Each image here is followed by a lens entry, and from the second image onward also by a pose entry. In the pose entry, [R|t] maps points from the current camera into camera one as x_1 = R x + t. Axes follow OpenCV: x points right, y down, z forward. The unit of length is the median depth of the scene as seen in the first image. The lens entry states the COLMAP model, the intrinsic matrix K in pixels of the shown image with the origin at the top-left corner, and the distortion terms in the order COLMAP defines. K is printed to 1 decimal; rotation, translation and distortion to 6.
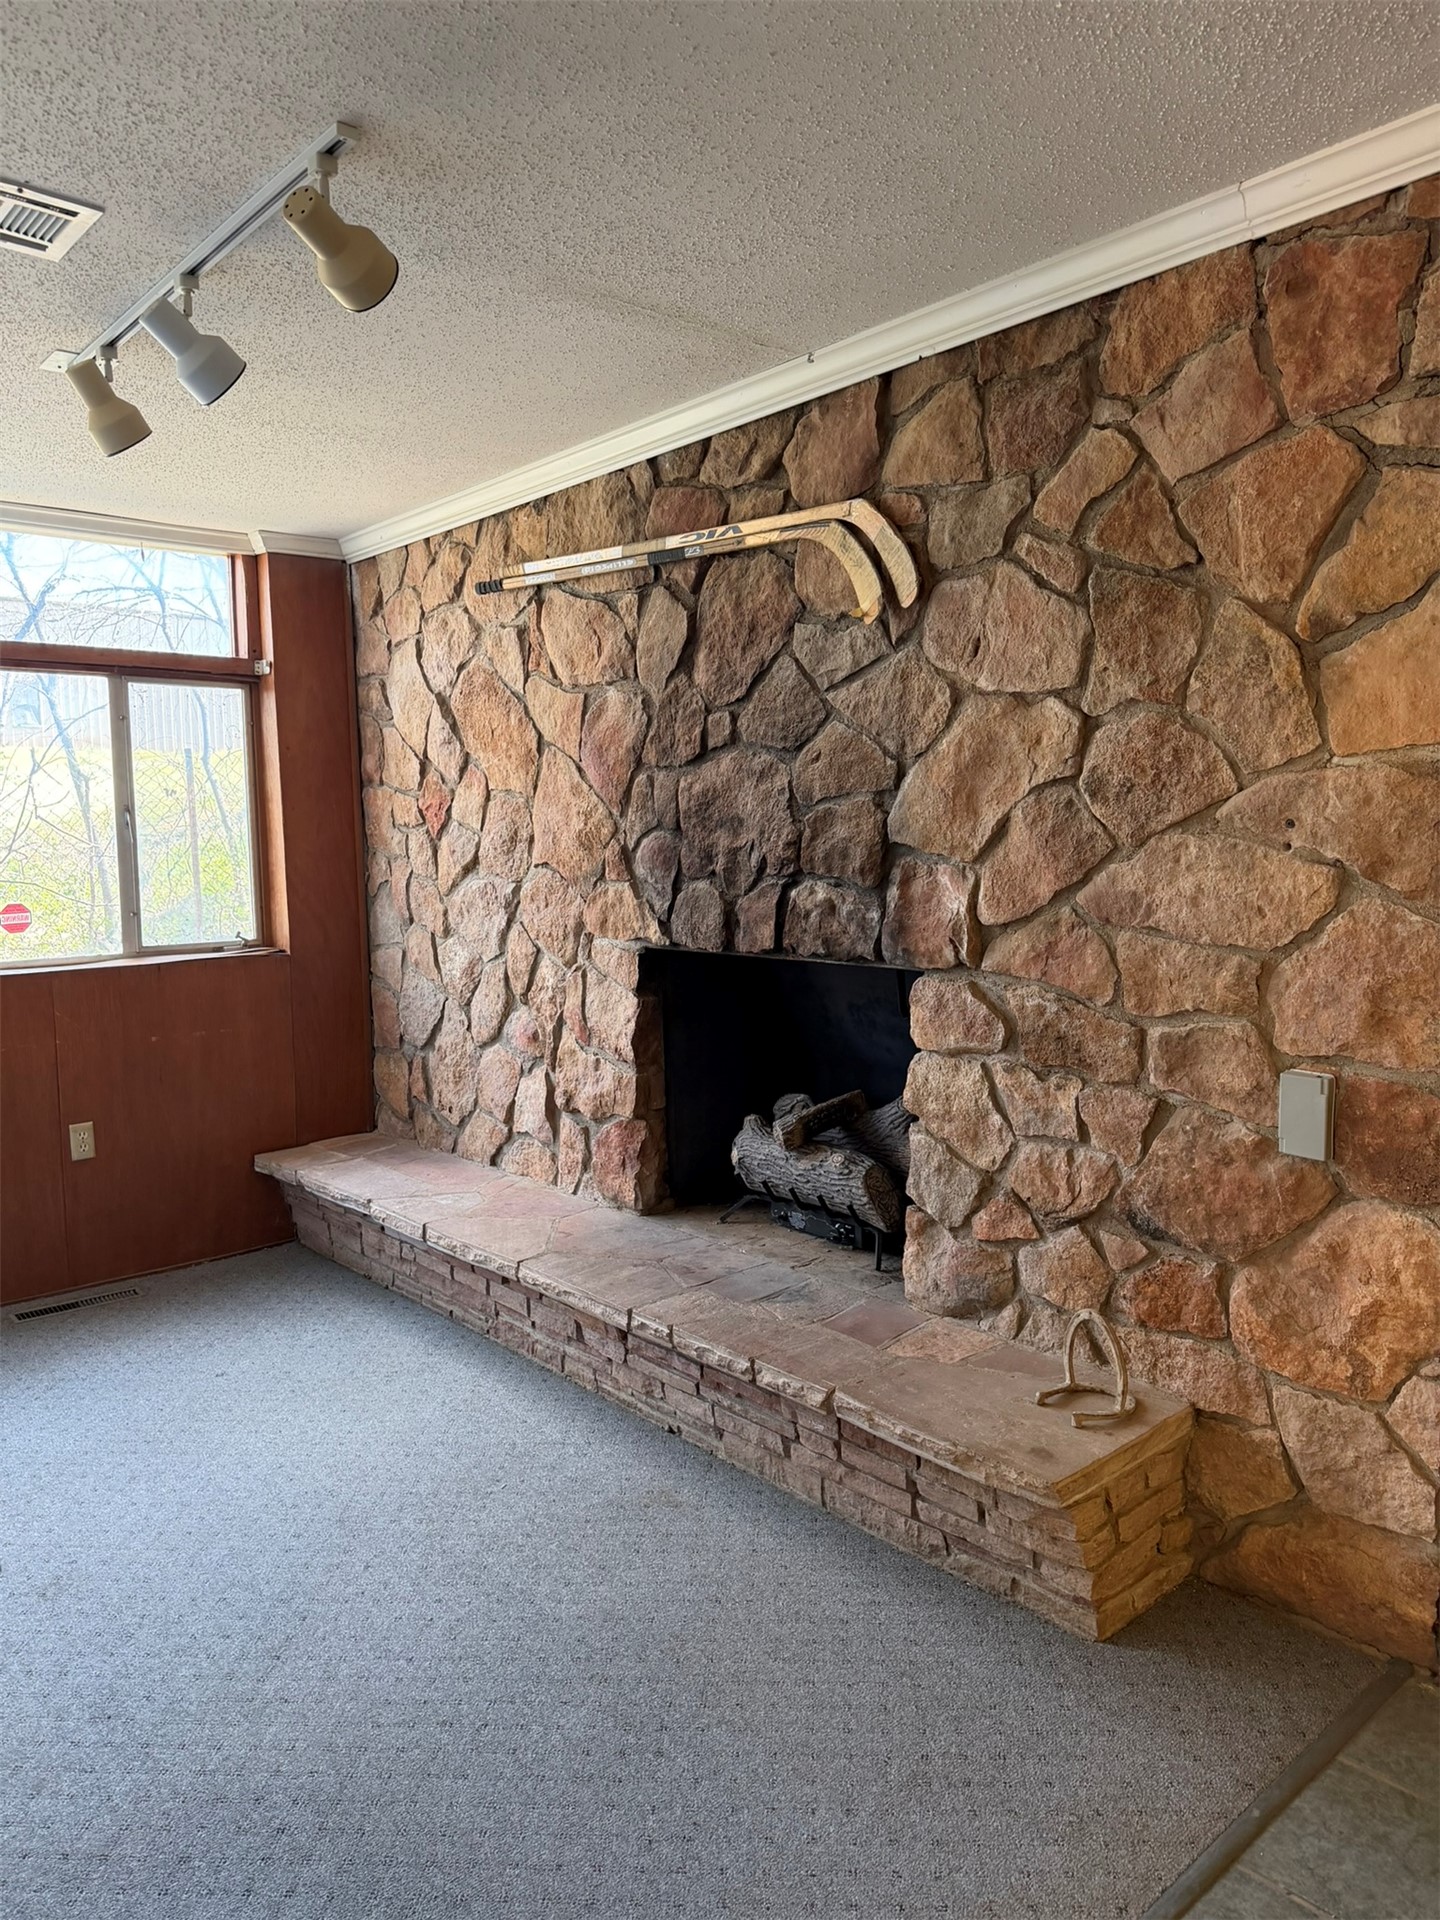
lens RADIAL K [[1339.0, 0, 720.0], [0, 1339.0, 960.0], [0, 0, 1]] dist [0.084508, -0.130483]
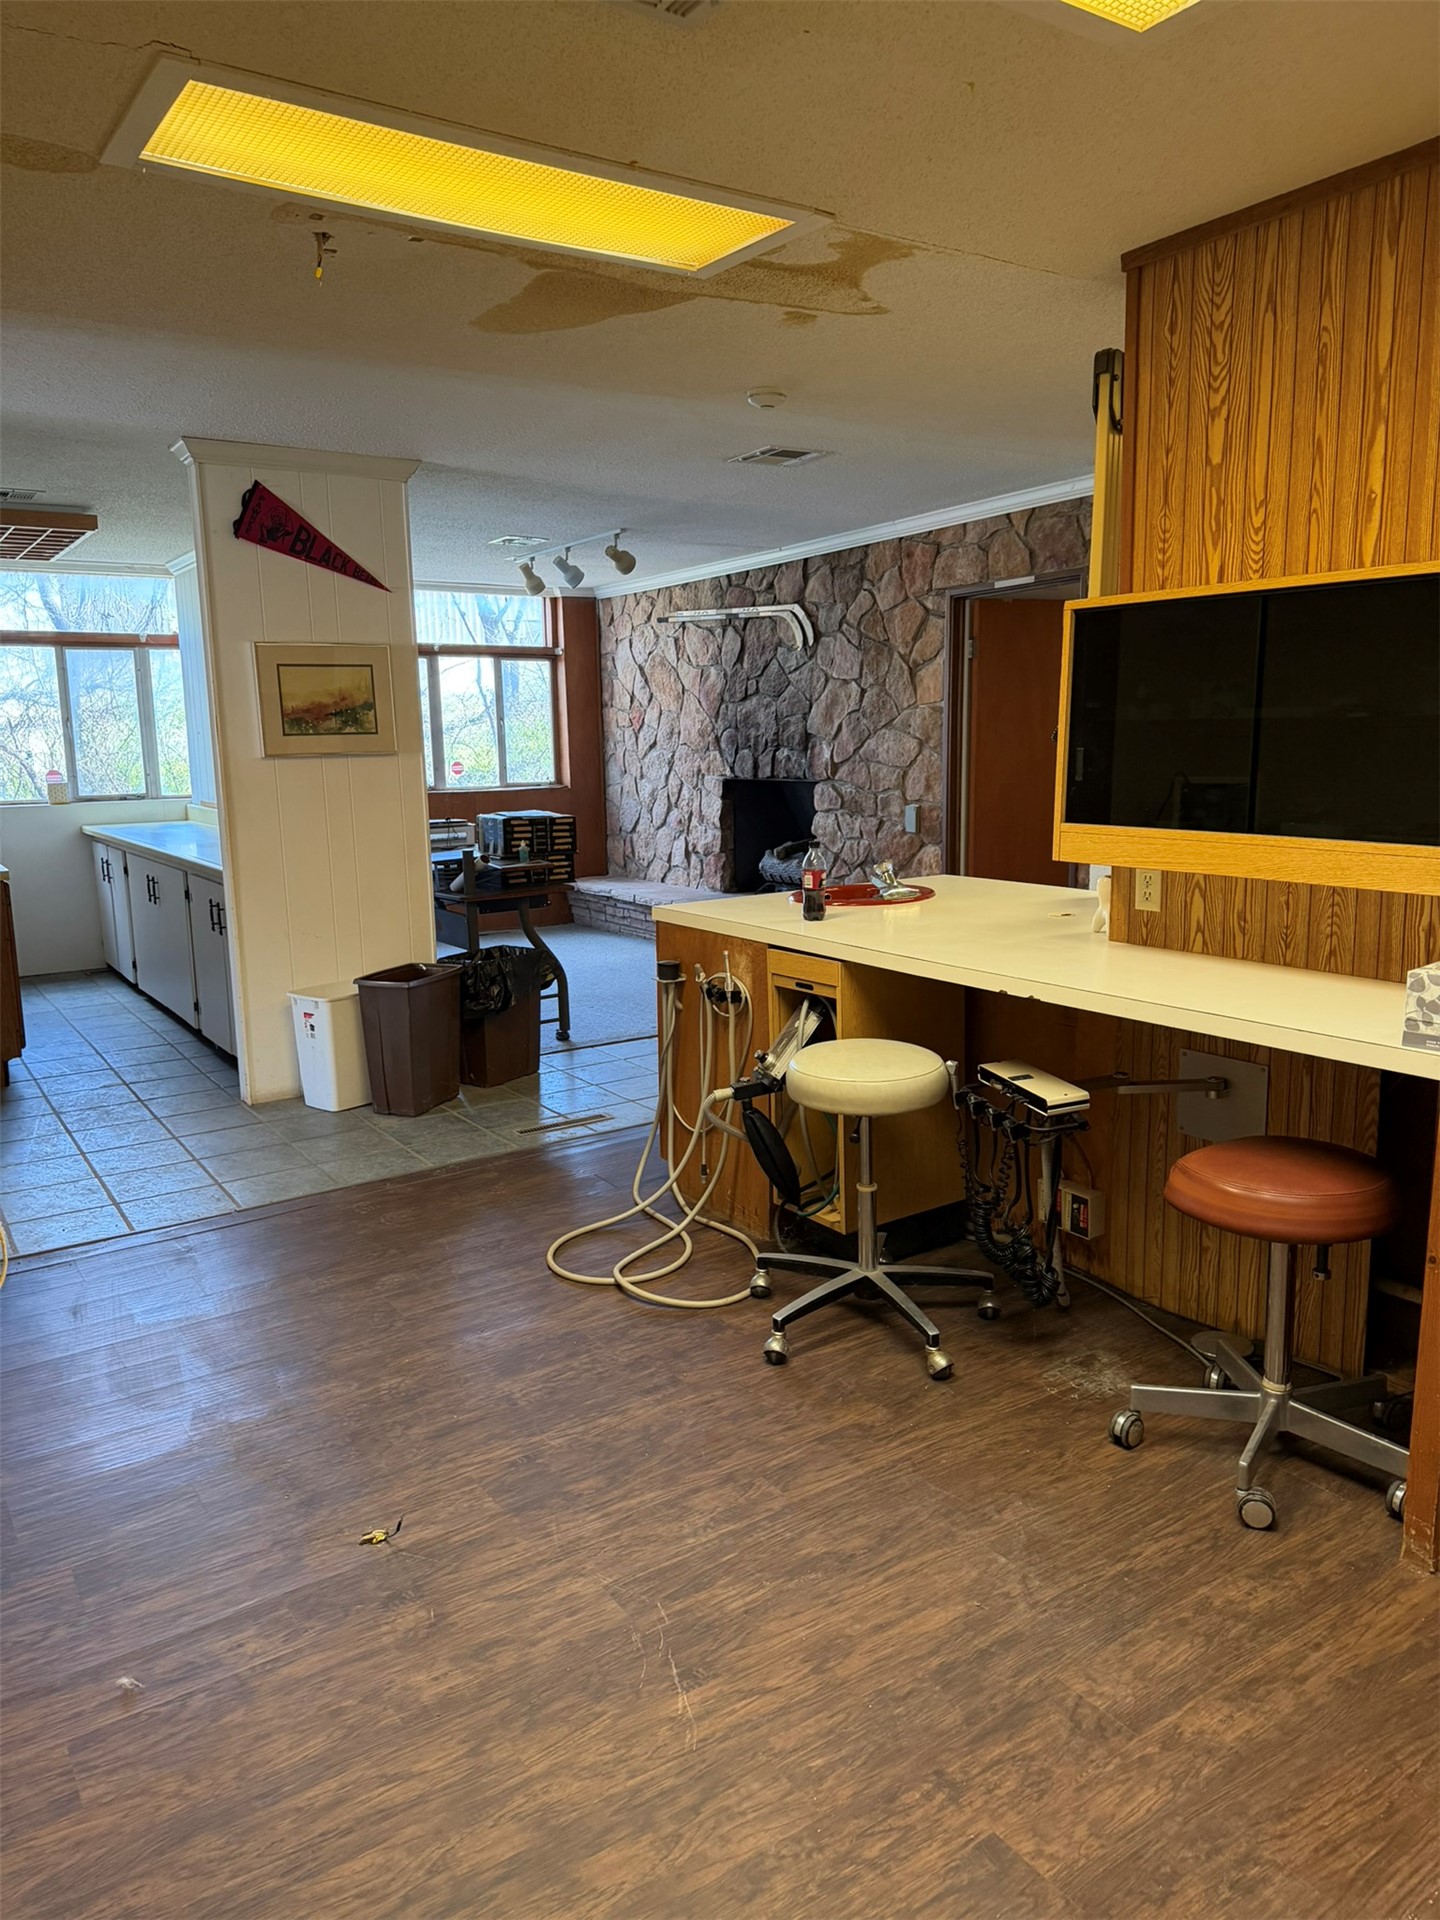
lens RADIAL K [[1339.0, 0, 720.0], [0, 1339.0, 960.0], [0, 0, 1]] dist [0.084508, -0.130483]
pose [[0.991033, 0.022345, -0.131734, 0.269708], [-0.012716, 0.997215, 0.073488, 0.144214], [0.133009, -0.071154, 0.988557, -1.447420]]
